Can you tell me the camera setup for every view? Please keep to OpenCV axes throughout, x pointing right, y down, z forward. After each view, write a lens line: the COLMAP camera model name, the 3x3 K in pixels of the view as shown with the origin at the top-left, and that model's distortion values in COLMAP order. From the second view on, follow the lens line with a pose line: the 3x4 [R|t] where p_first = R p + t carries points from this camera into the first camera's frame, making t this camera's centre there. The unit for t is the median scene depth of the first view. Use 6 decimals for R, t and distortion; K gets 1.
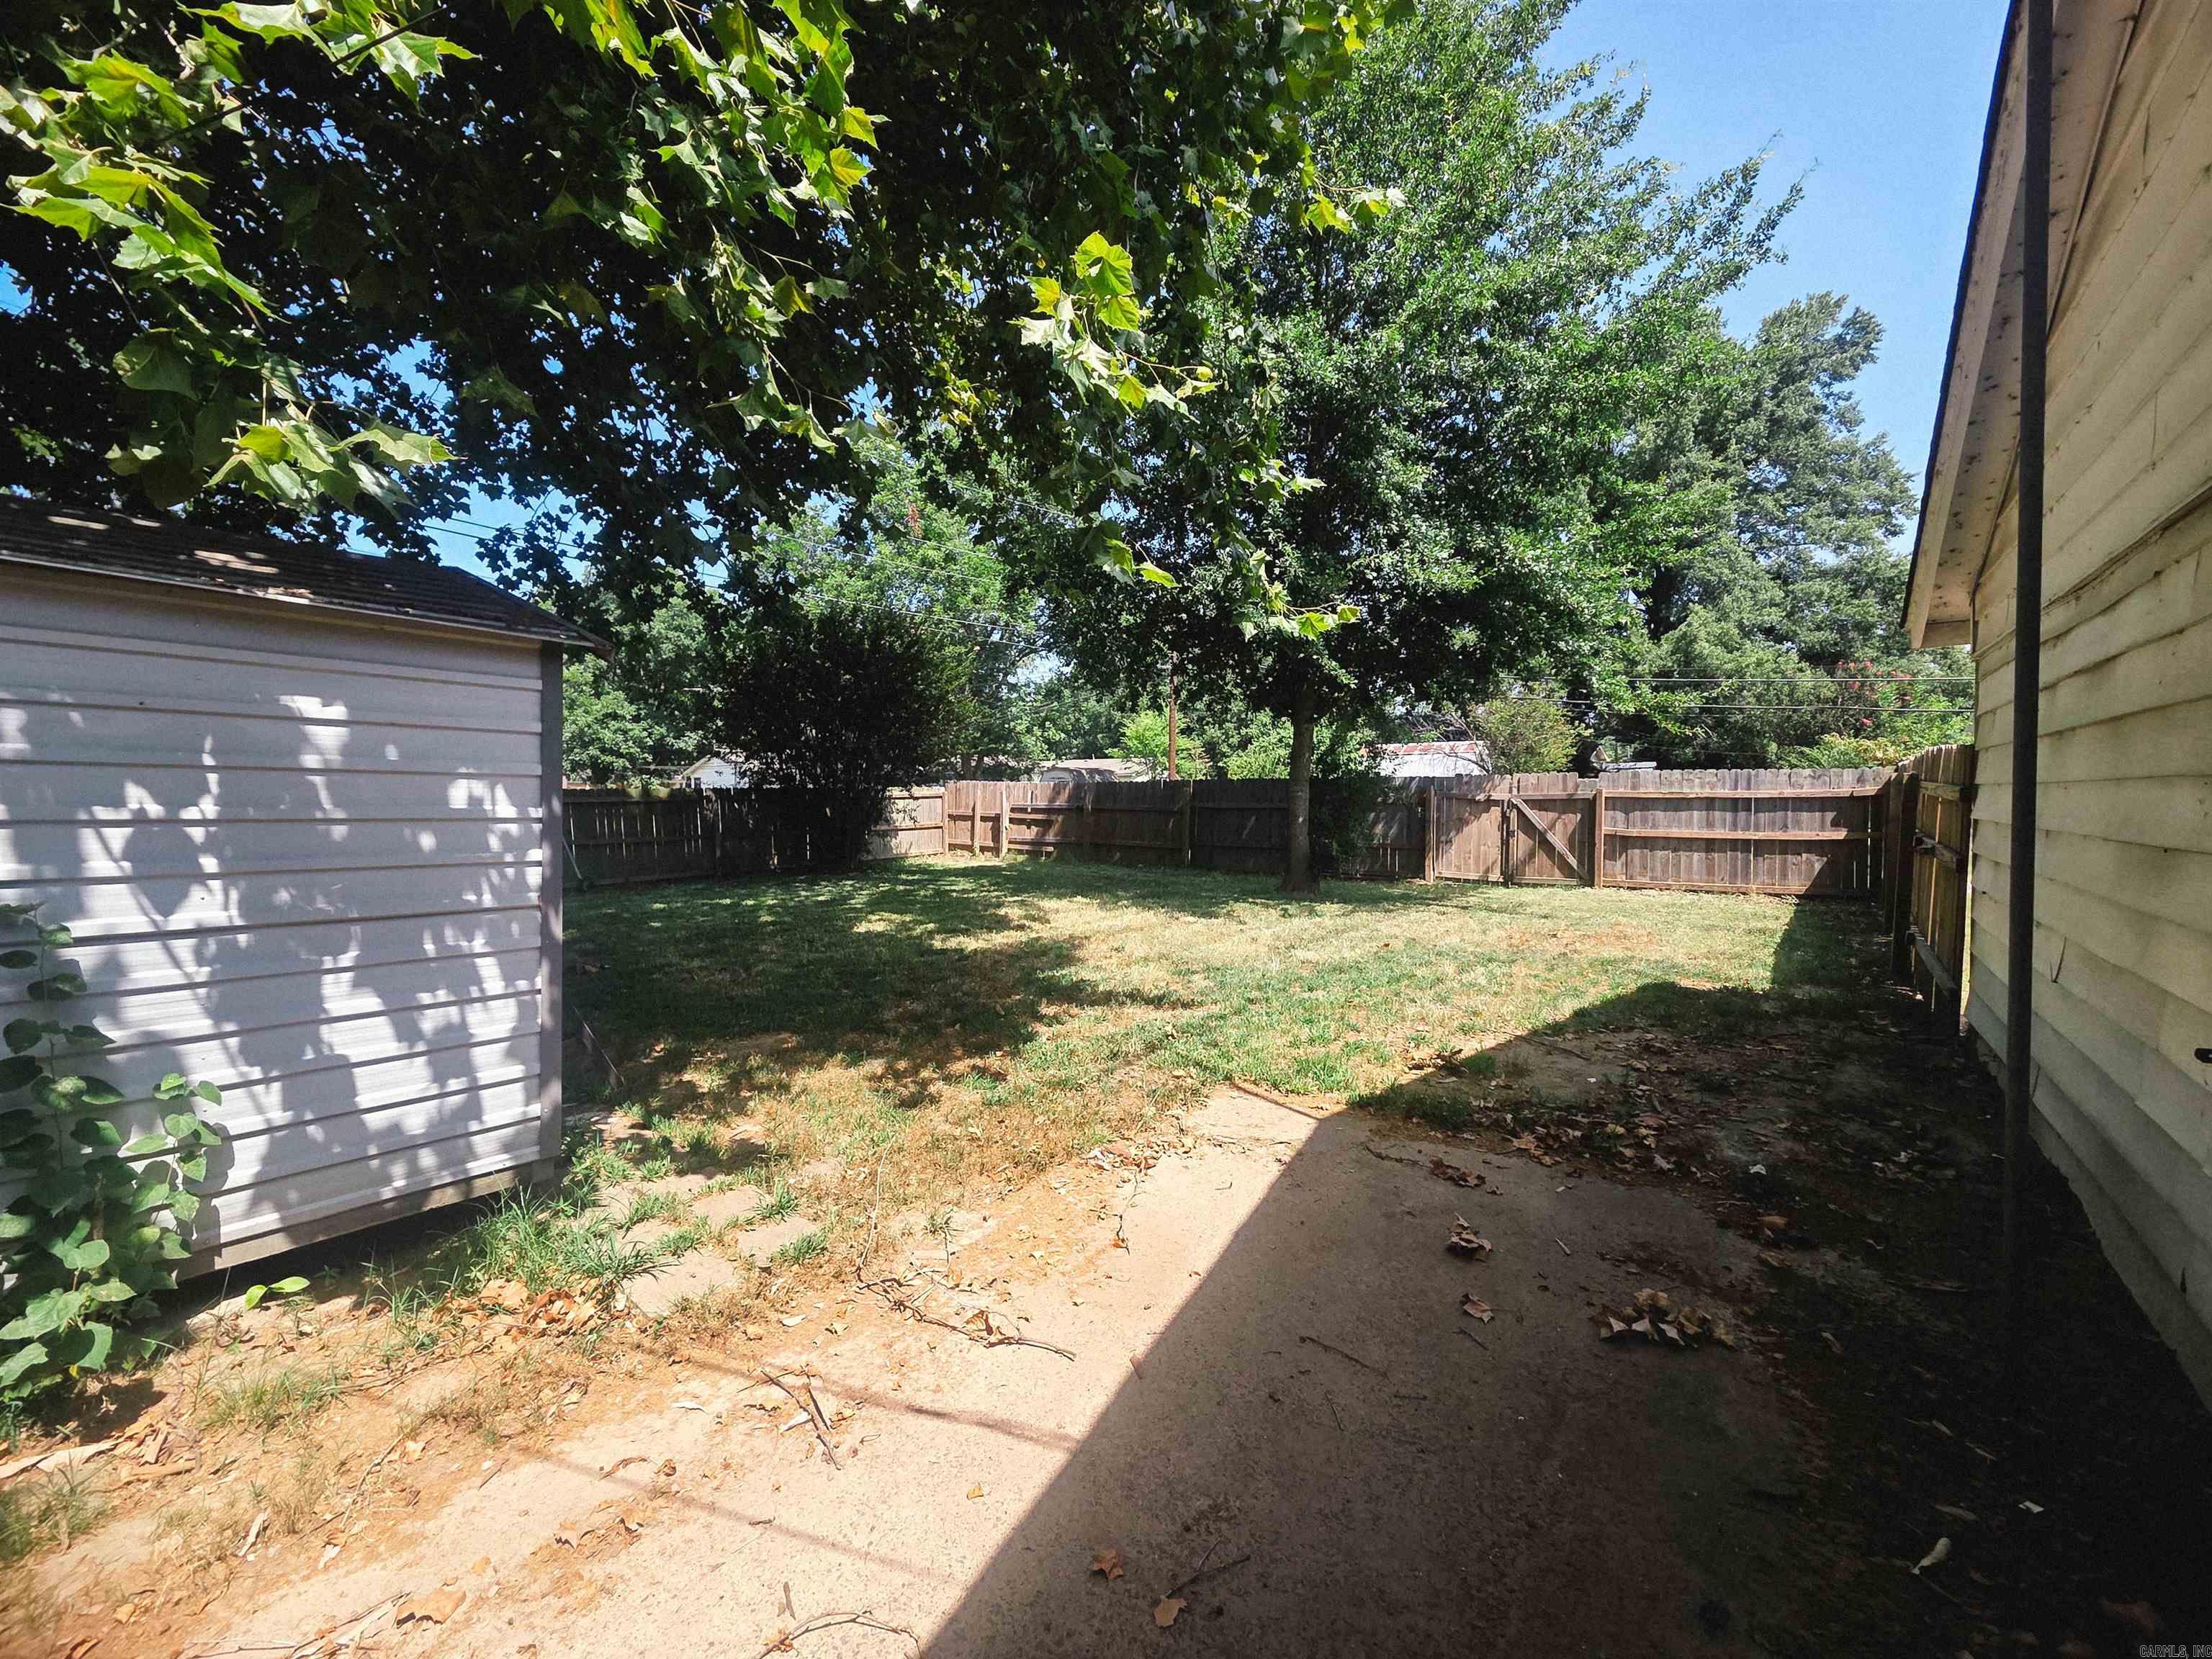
lens RADIAL K [[893.7, 0, 1105.6], [0, 893.7, 817.8], [0, 0, 1]] dist [0.000860, 0.000100]
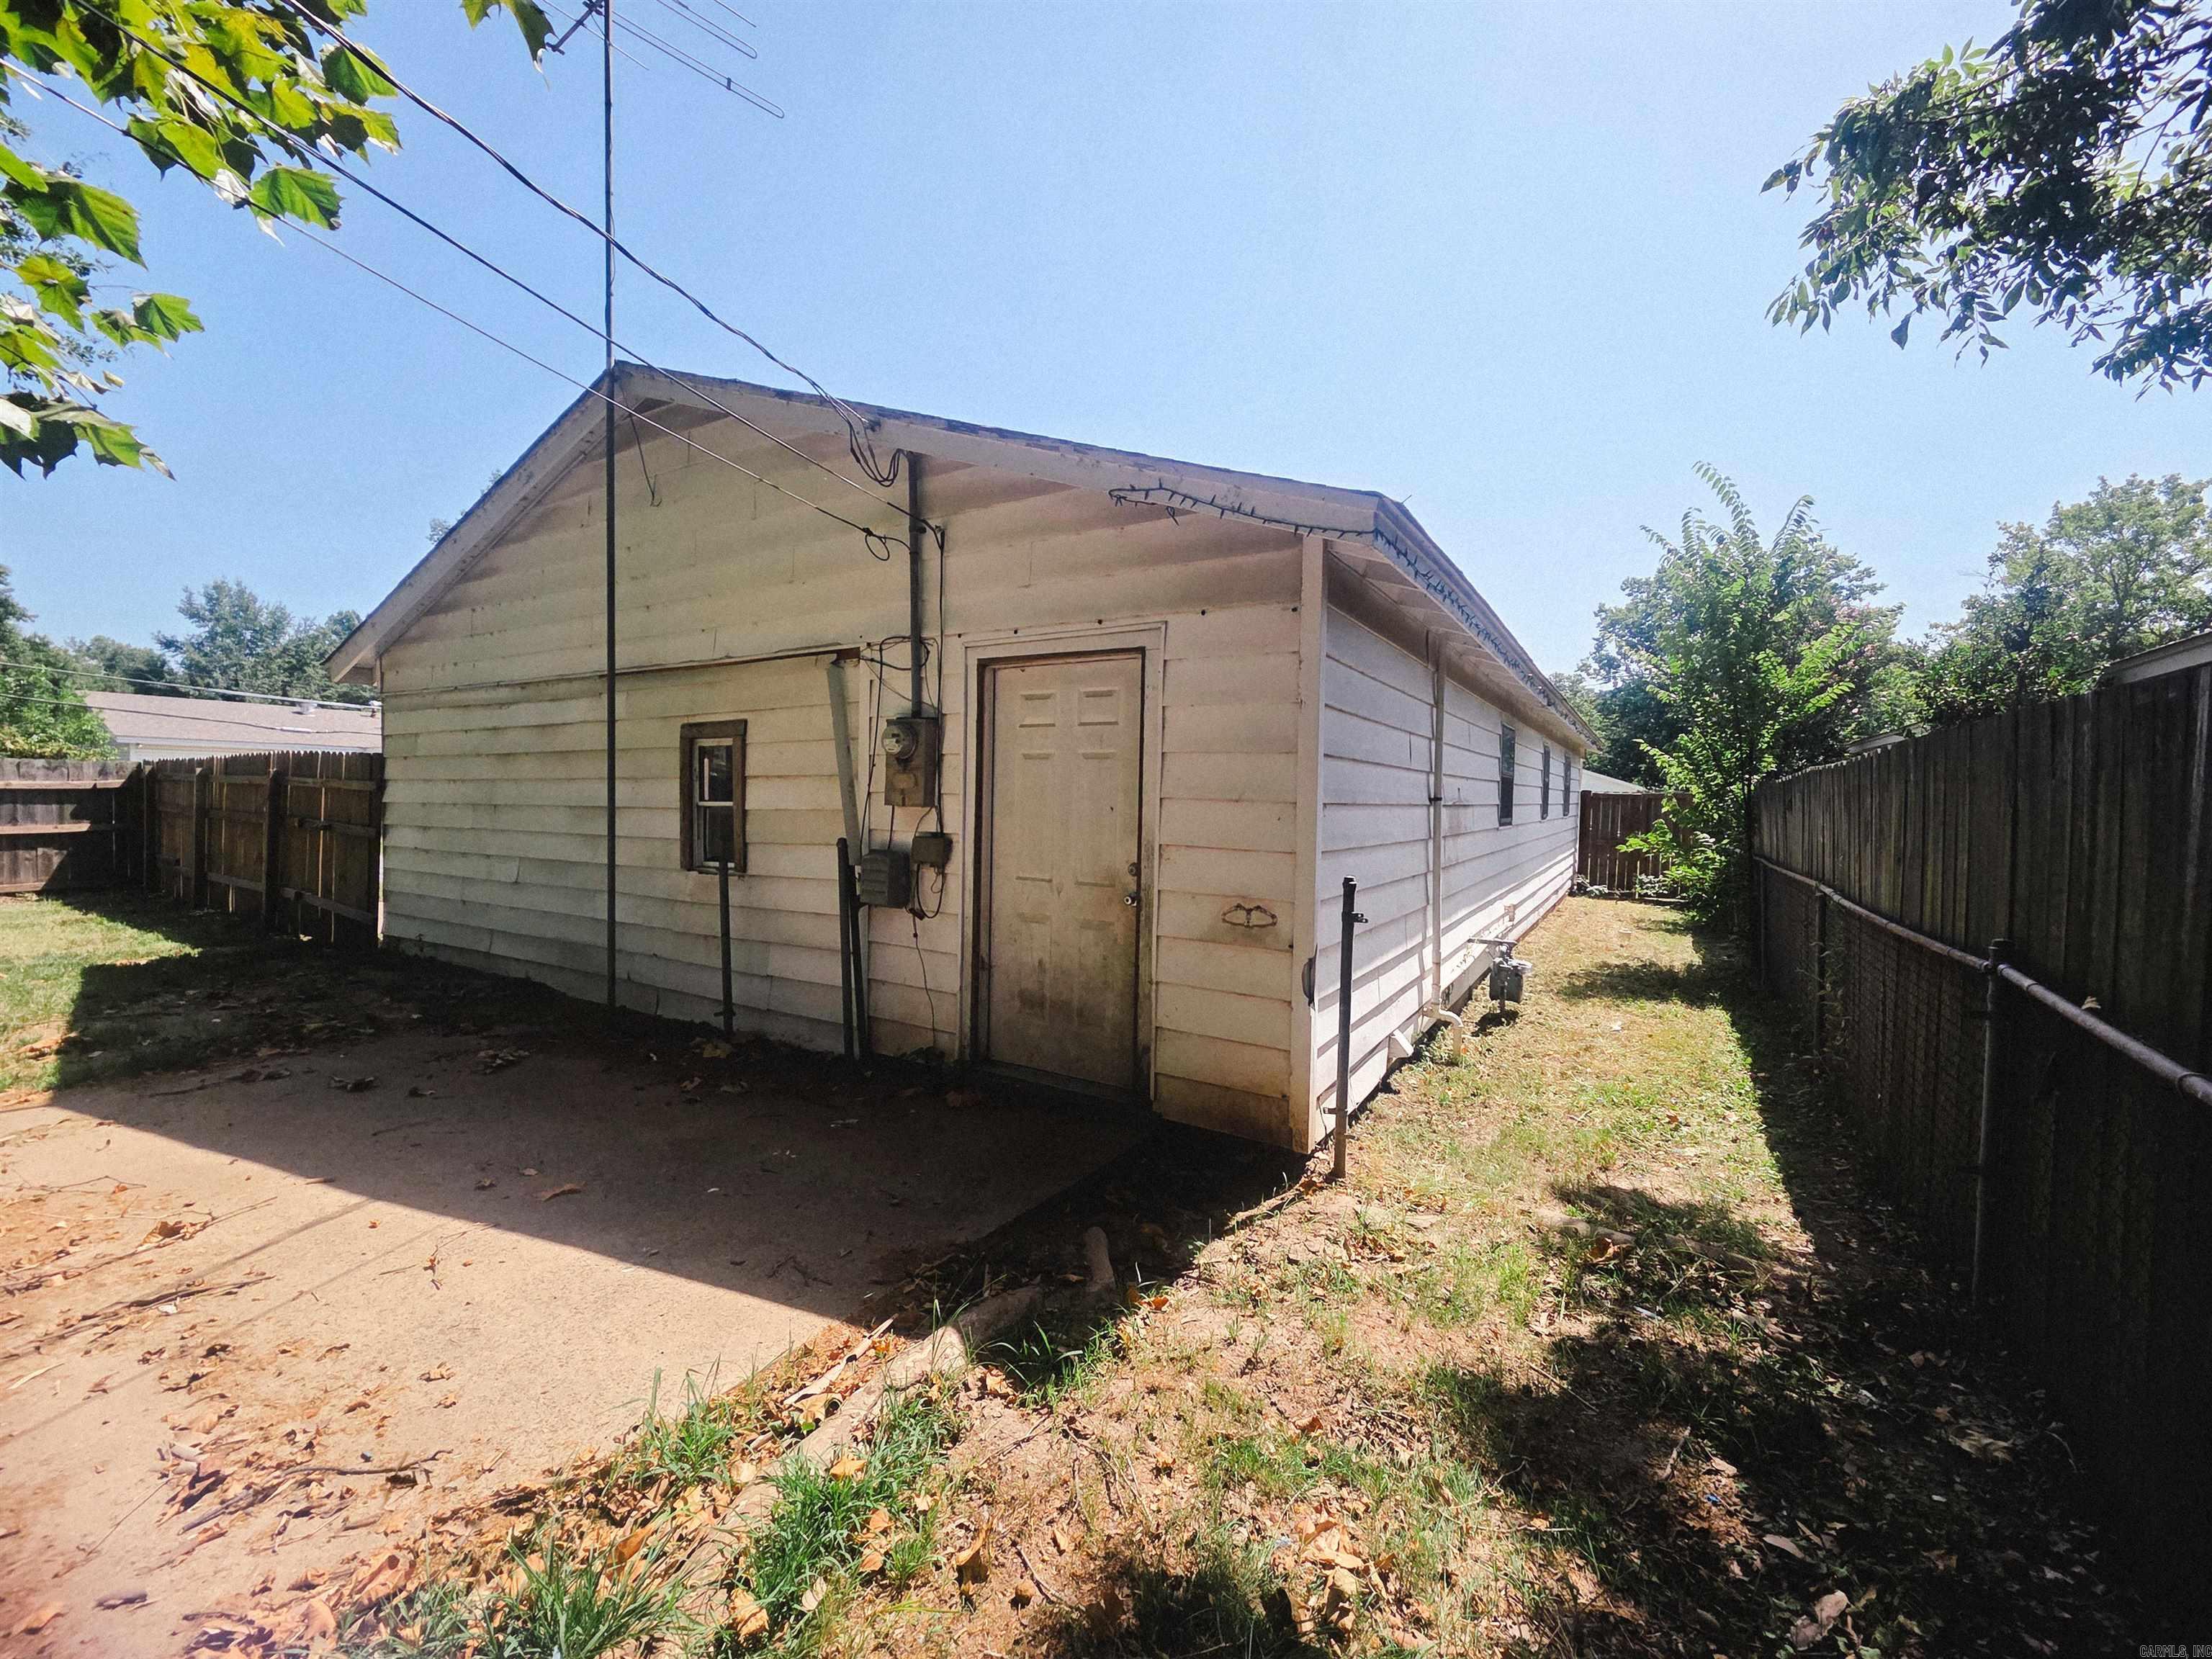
lens RADIAL K [[893.7, 0, 1105.6], [0, 893.7, 817.8], [0, 0, 1]] dist [0.000860, 0.000100]
pose [[-0.118430, -0.012637, 0.992882, -0.660276], [0.012320, 0.999823, 0.014195, 0.018499], [-0.992886, 0.013913, -0.118253, -0.026687]]
